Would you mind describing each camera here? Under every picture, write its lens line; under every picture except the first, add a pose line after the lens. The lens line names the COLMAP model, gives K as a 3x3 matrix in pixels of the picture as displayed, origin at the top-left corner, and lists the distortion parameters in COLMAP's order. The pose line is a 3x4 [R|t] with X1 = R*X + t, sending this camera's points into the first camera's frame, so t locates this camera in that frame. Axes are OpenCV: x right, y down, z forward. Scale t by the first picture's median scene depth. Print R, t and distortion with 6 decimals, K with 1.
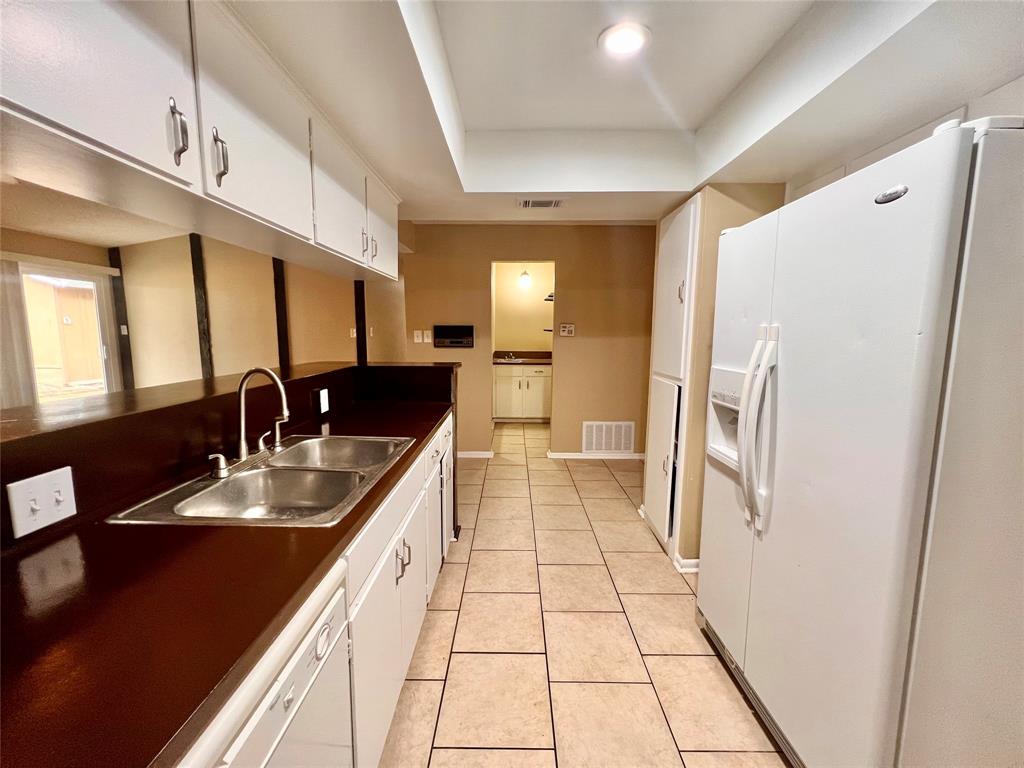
lens RADIAL K [[408.7, 0, 514.2], [0, 408.7, 381.1], [0, 0, 1]] dist [-0.000523, 0.000057]
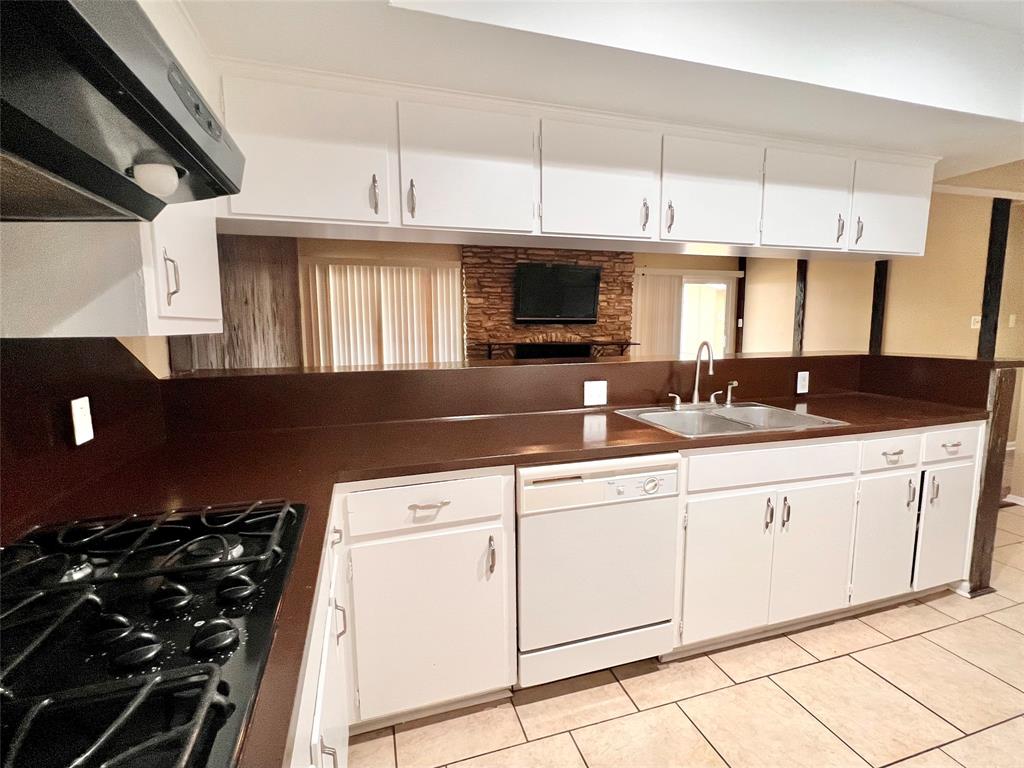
lens RADIAL K [[482.6, 0, 512.9], [0, 482.6, 384.9], [0, 0, 1]] dist [-0.000902, -0.000179]
pose [[0.301569, 0.106892, -0.947433, 0.254571], [-0.106977, 0.991214, 0.077780, 0.019114], [0.947424, 0.077898, 0.310355, -0.053016]]
